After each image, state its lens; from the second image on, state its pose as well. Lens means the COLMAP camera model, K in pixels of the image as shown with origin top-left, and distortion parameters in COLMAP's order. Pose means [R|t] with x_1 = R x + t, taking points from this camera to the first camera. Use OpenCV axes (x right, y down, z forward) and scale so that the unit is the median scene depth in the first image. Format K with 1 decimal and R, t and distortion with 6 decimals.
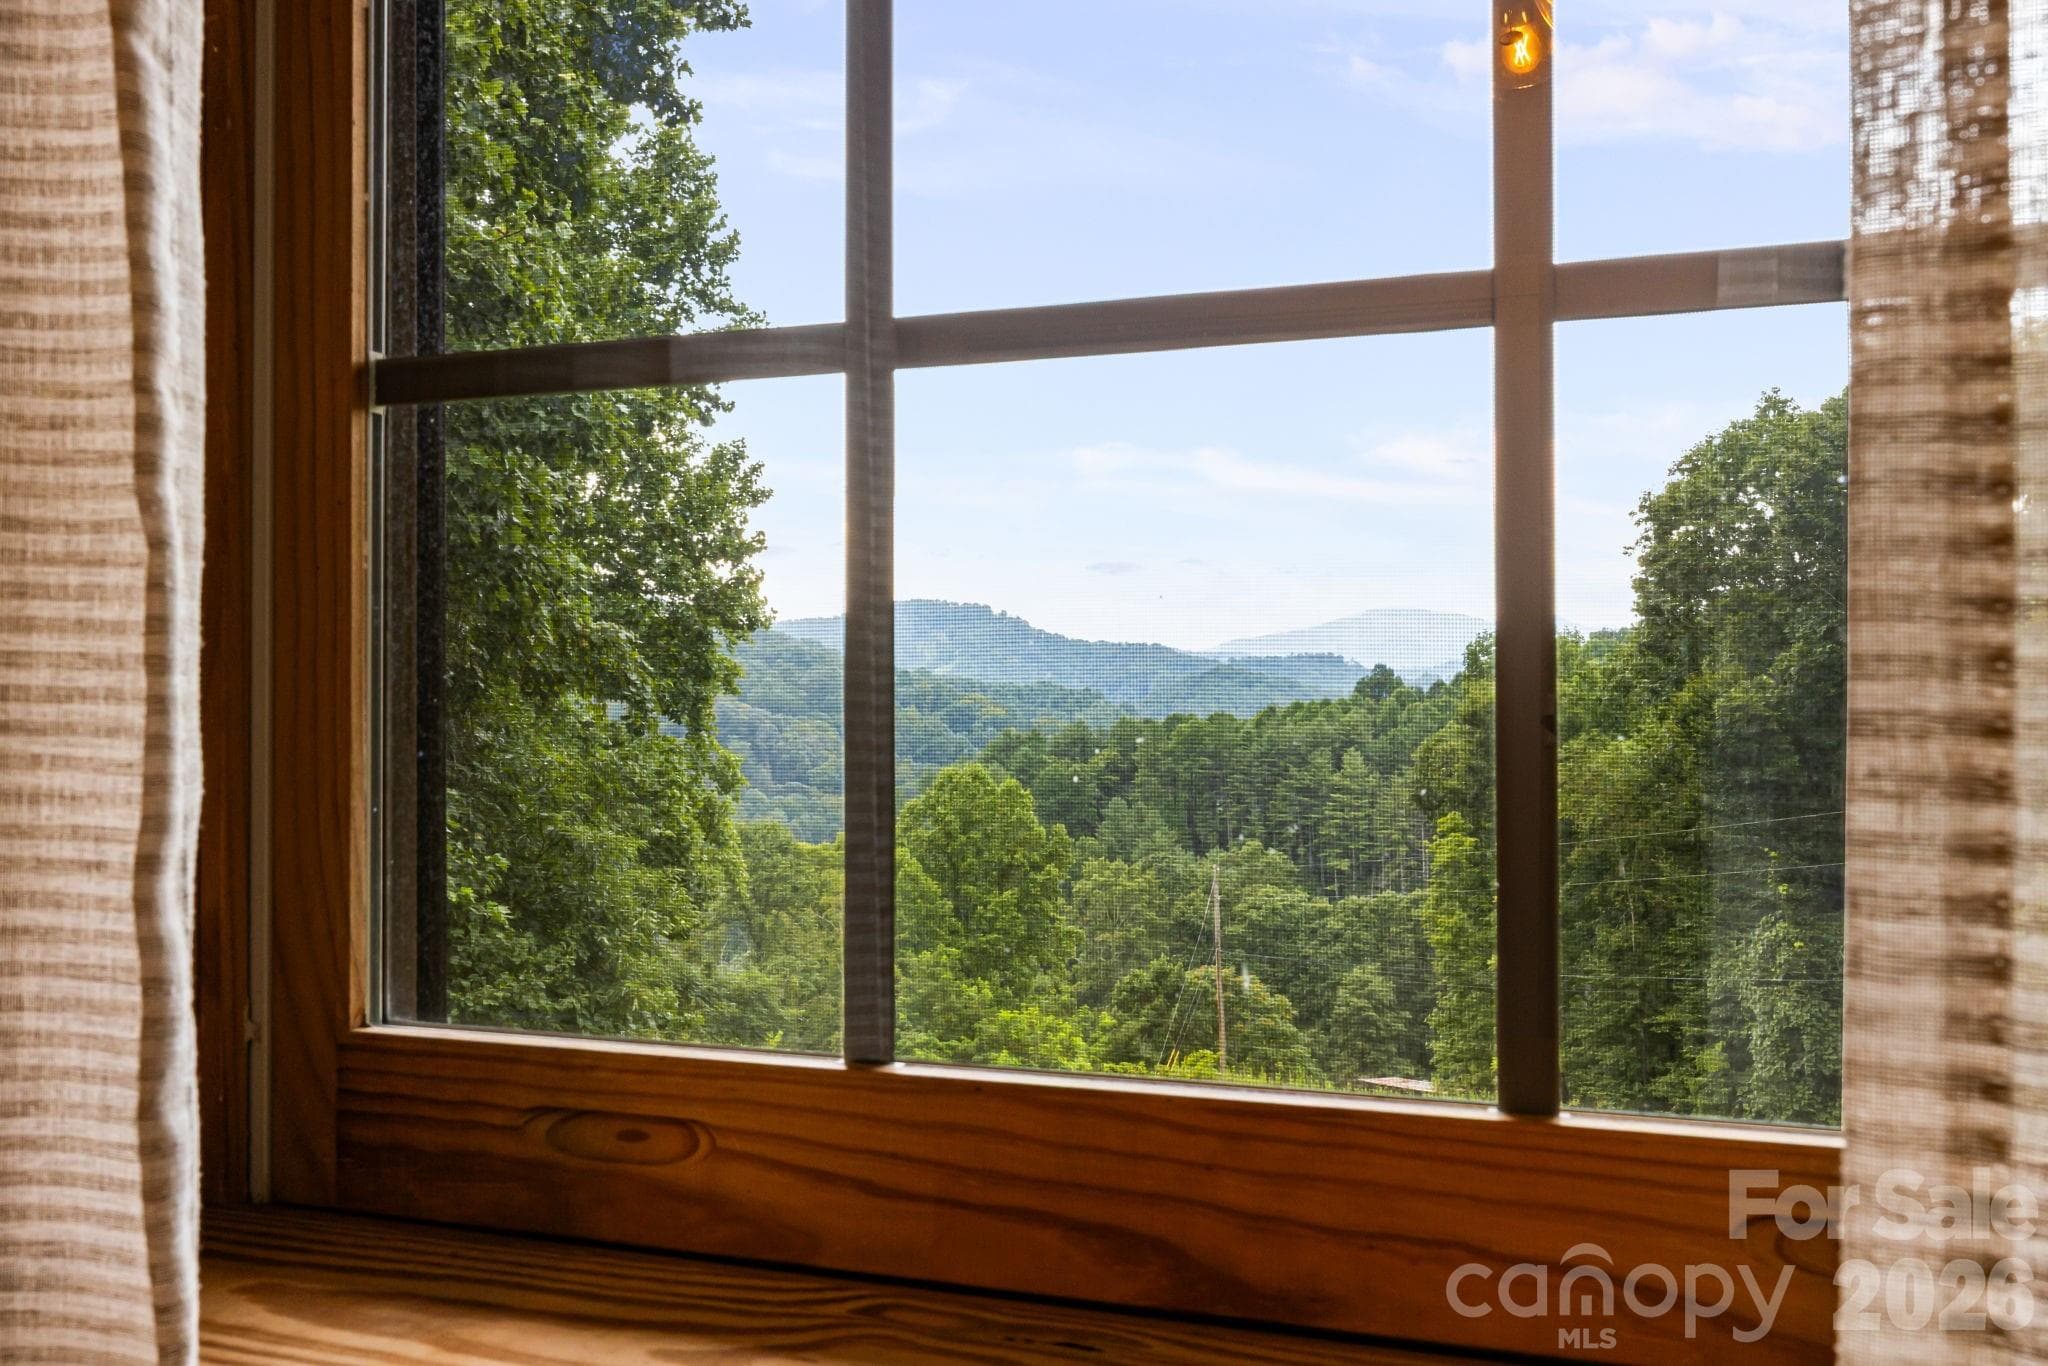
lens RADIAL K [[1700.0, 0, 1049.4], [0, 1700.0, 666.1], [0, 0, 1]] dist [0.016875, -0.017380]
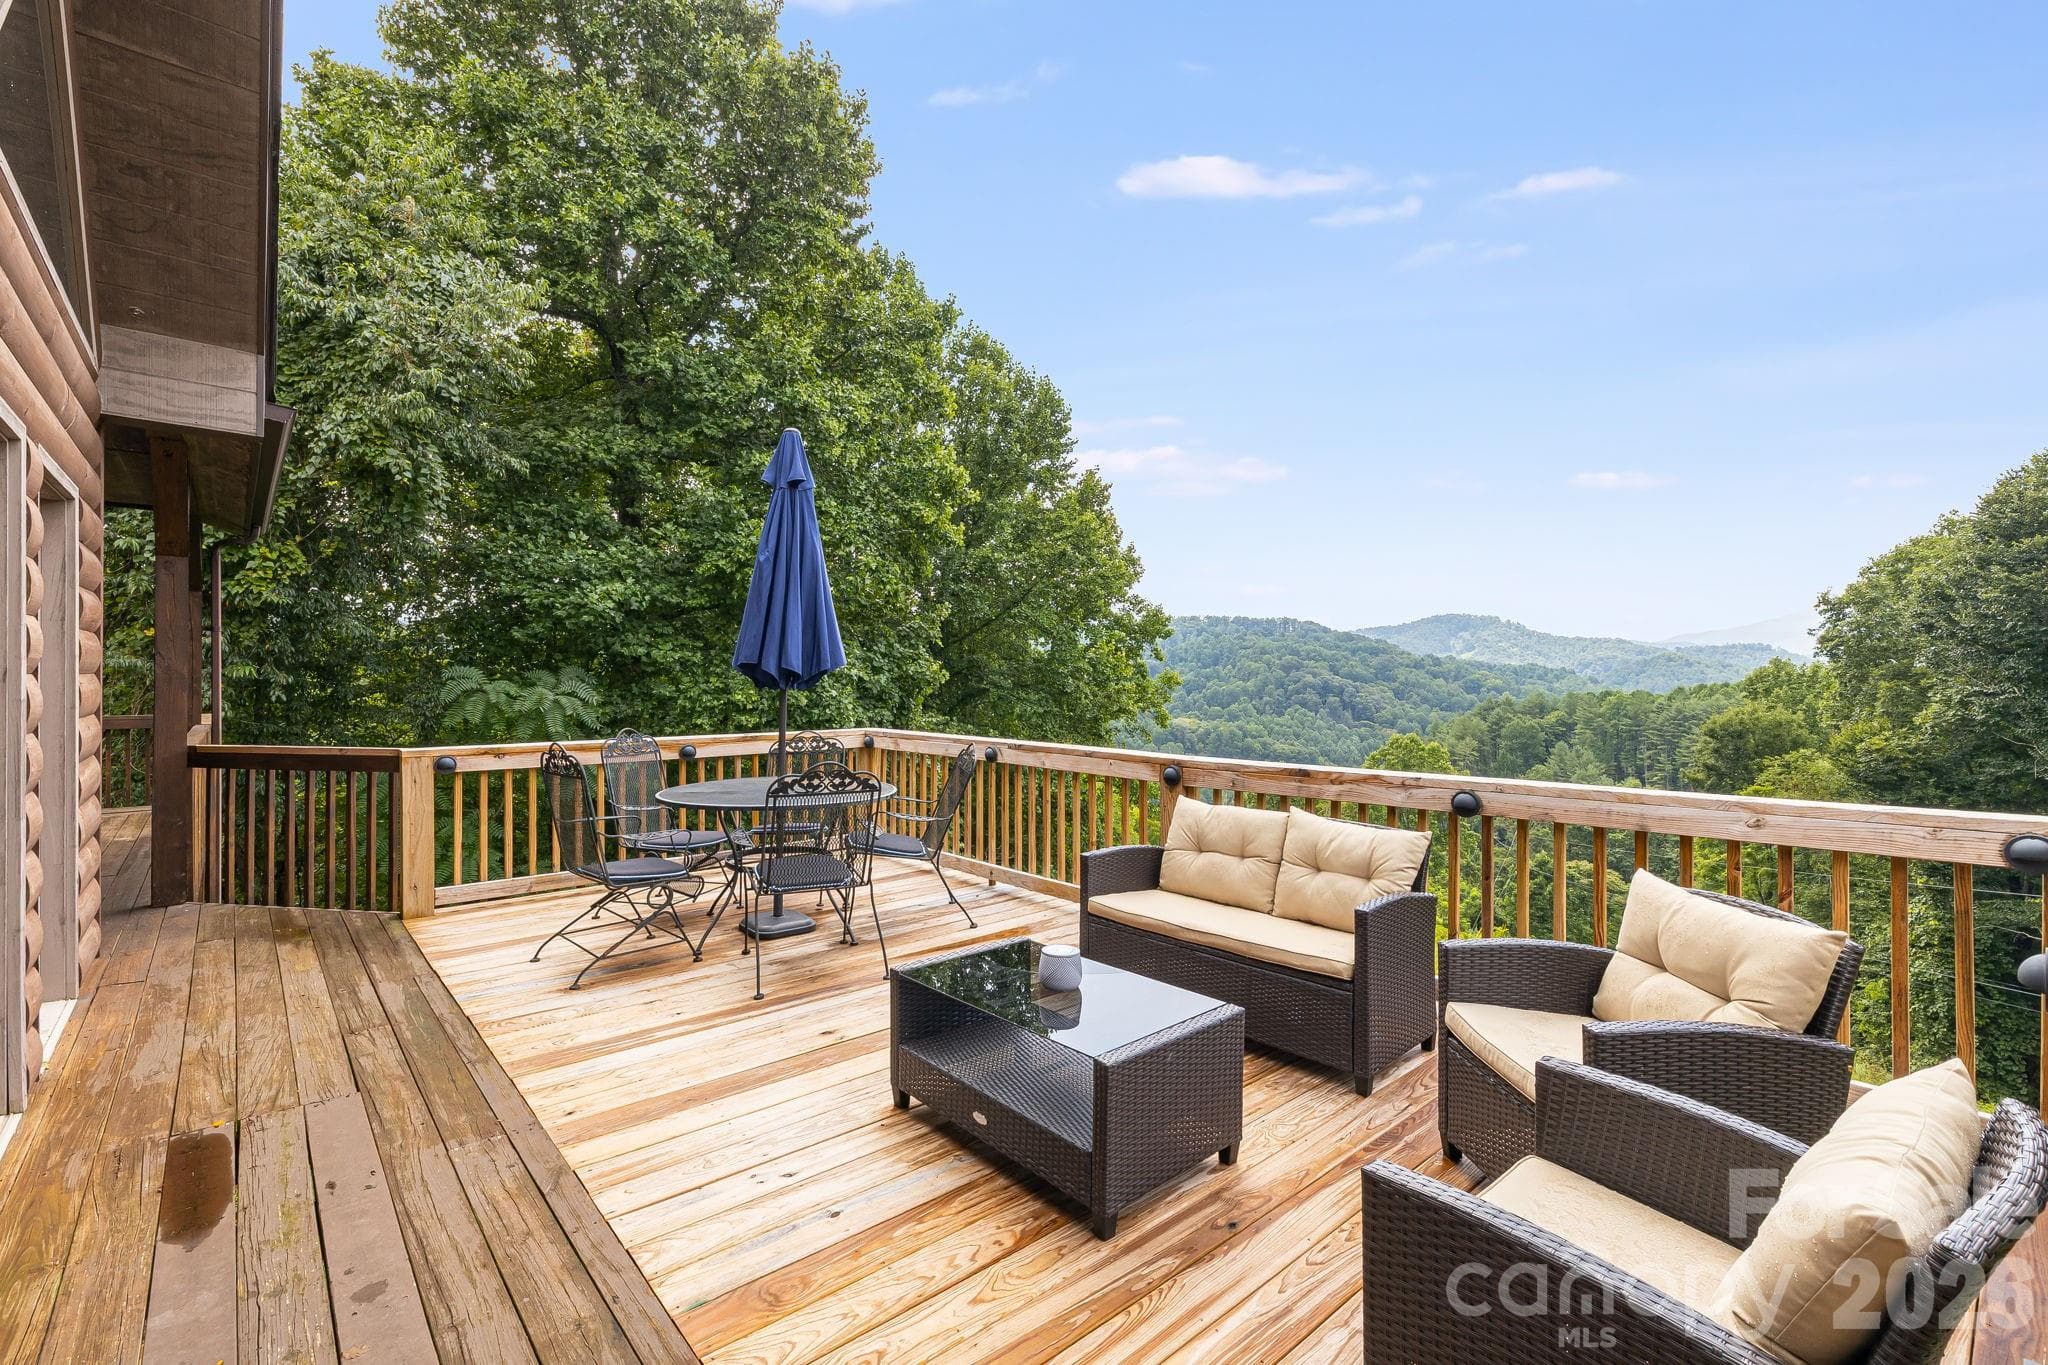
lens RADIAL K [[894.9, 0, 1014.1], [0, 894.9, 673.4], [0, 0, 1]] dist [0.001699, 0.000431]
pose [[0.864046, 0.007086, -0.503363, 0.067438], [0.003349, 0.999798, 0.019824, -0.024195], [0.503402, -0.018815, 0.863848, -0.002327]]
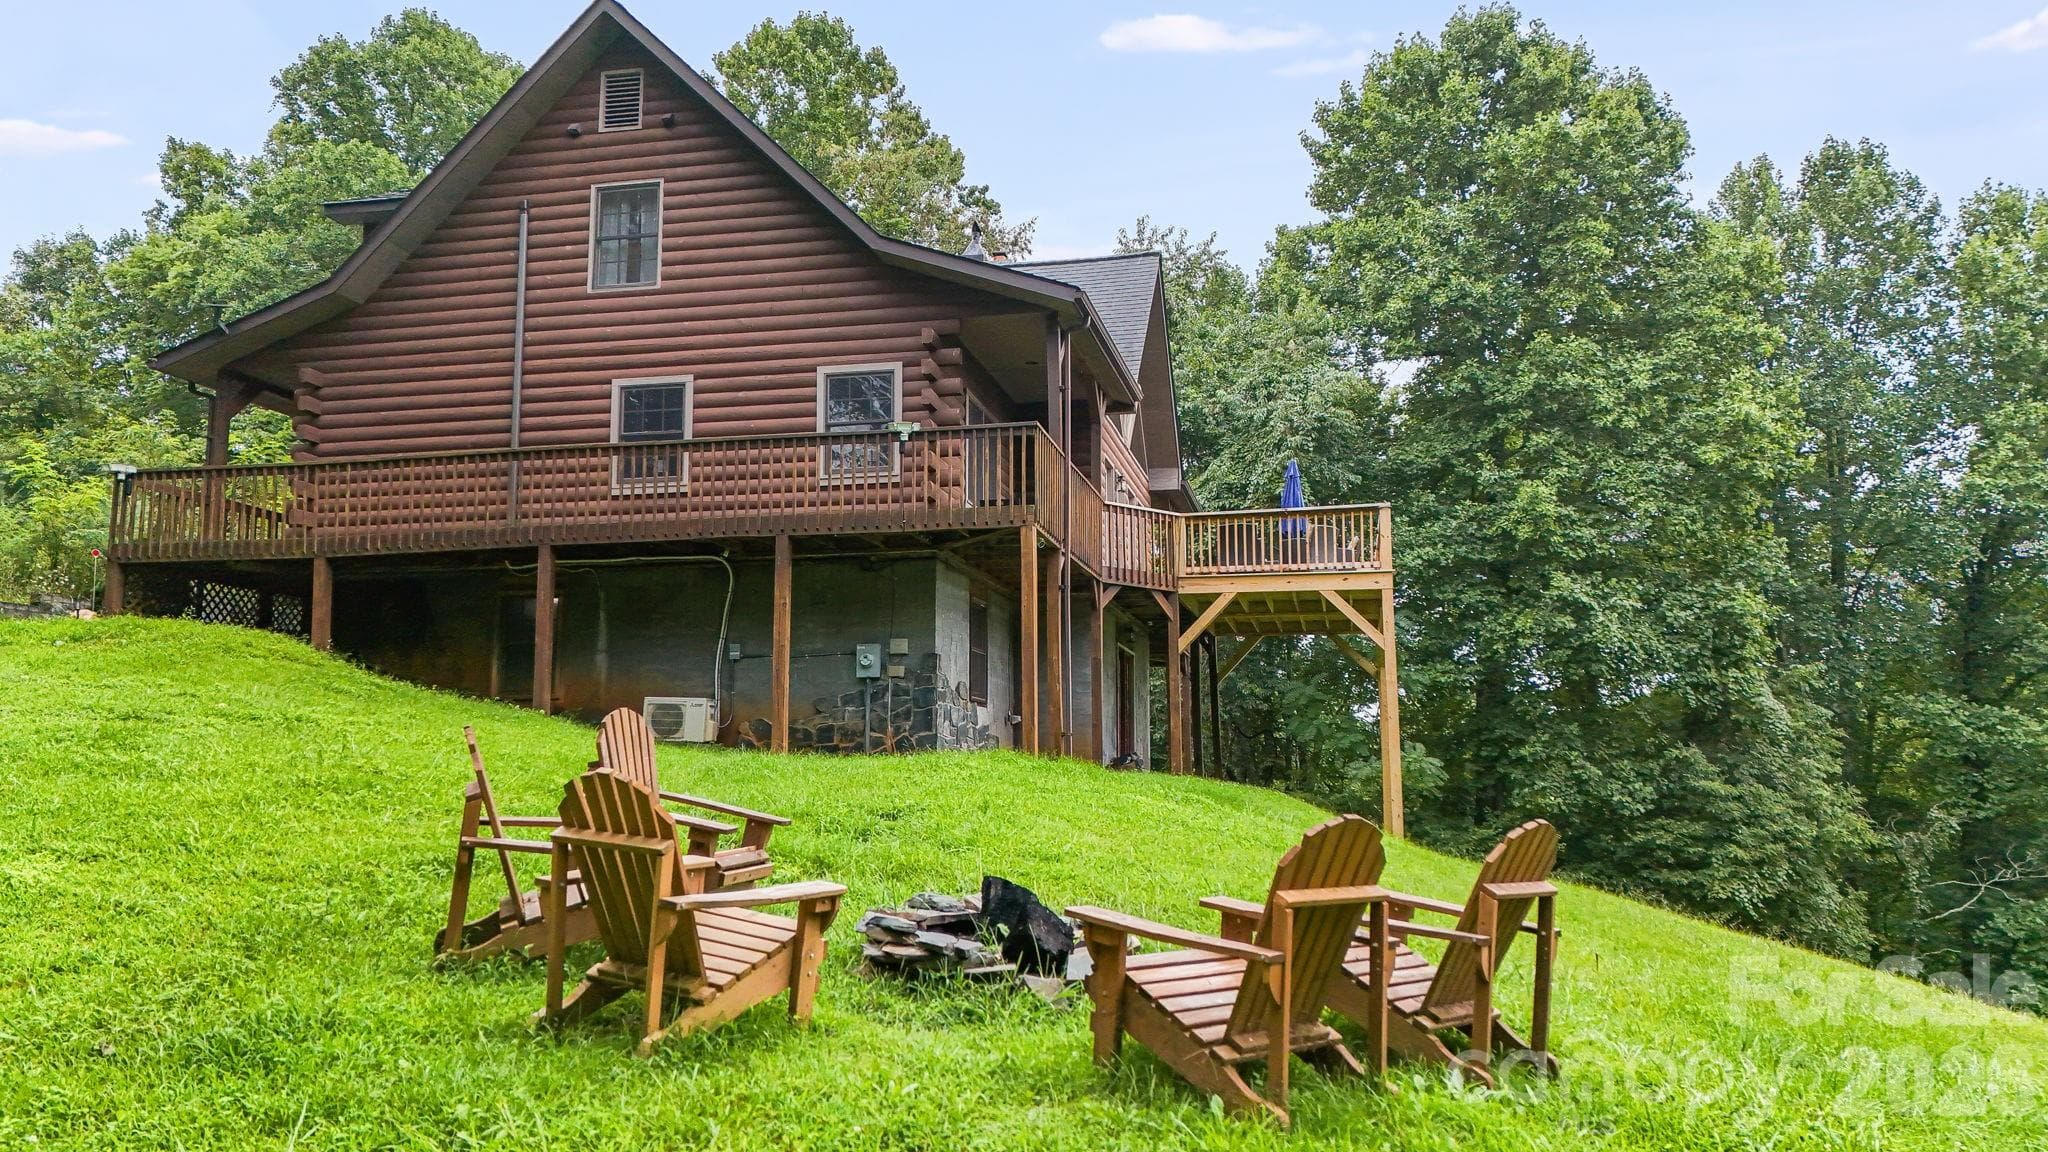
lens RADIAL K [[1563.5, 0, 1027.3], [0, 1563.5, 590.7], [0, 0, 1]] dist [0.012427, 0.003371]
pose [[0.109814, -0.132022, -0.985145, 0.253973], [0.019638, 0.991234, -0.130649, 0.013278], [0.993758, -0.004999, 0.111444, -0.035660]]
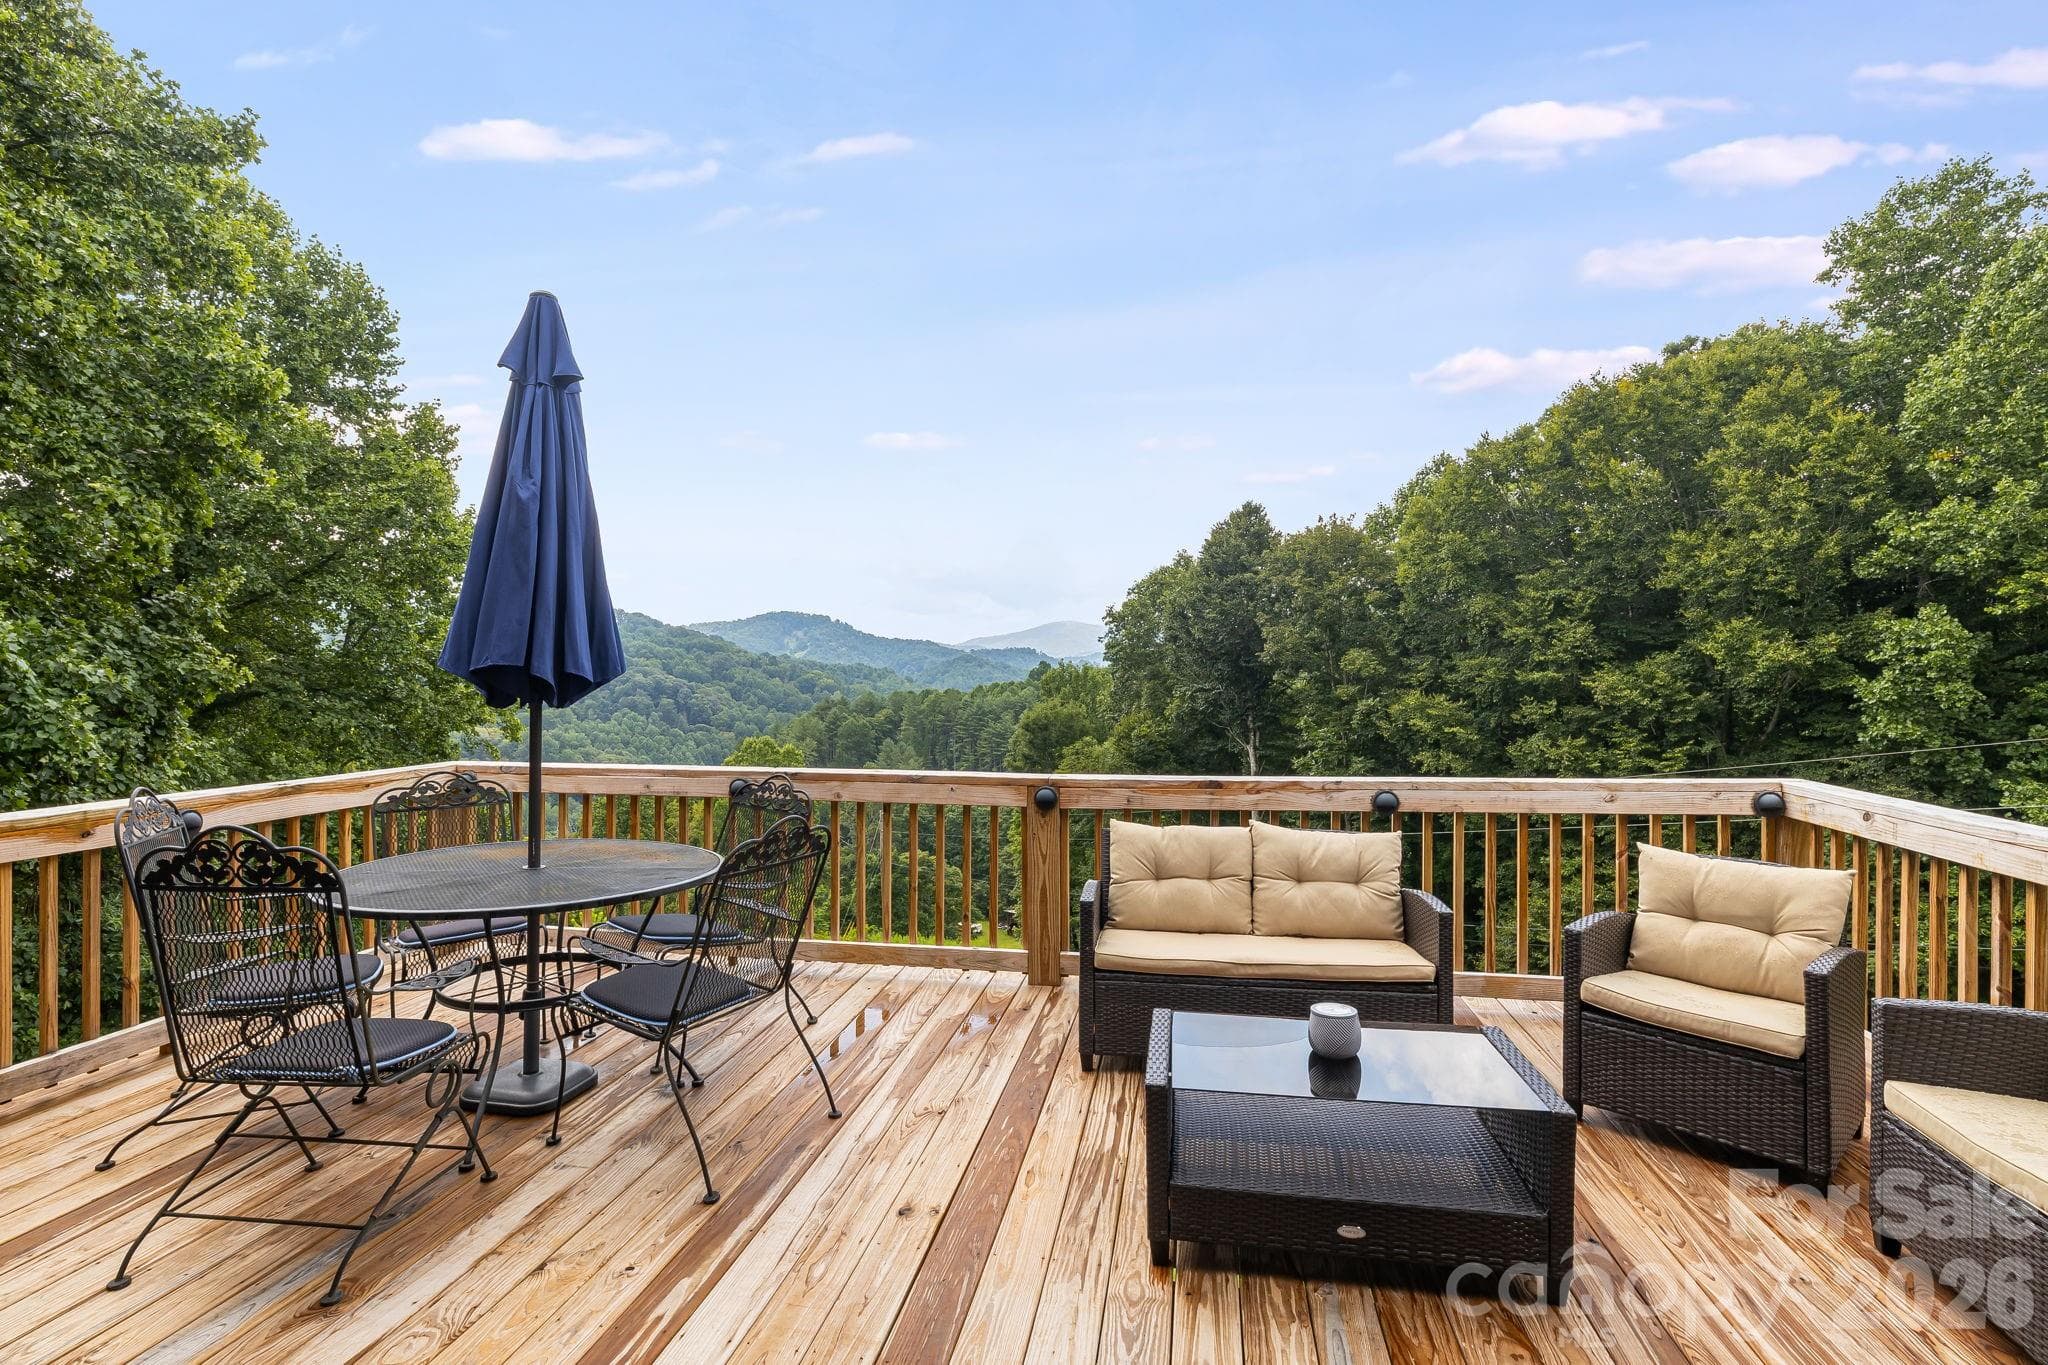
lens RADIAL K [[997.8, 0, 1019.1], [0, 997.8, 677.6], [0, 0, 1]] dist [-0.008640, 0.000576]
pose [[0.987811, 0.009423, 0.155375, 0.048203], [-0.012943, 0.999682, 0.021655, -0.024293], [-0.155121, -0.023402, 0.987618, -0.002367]]
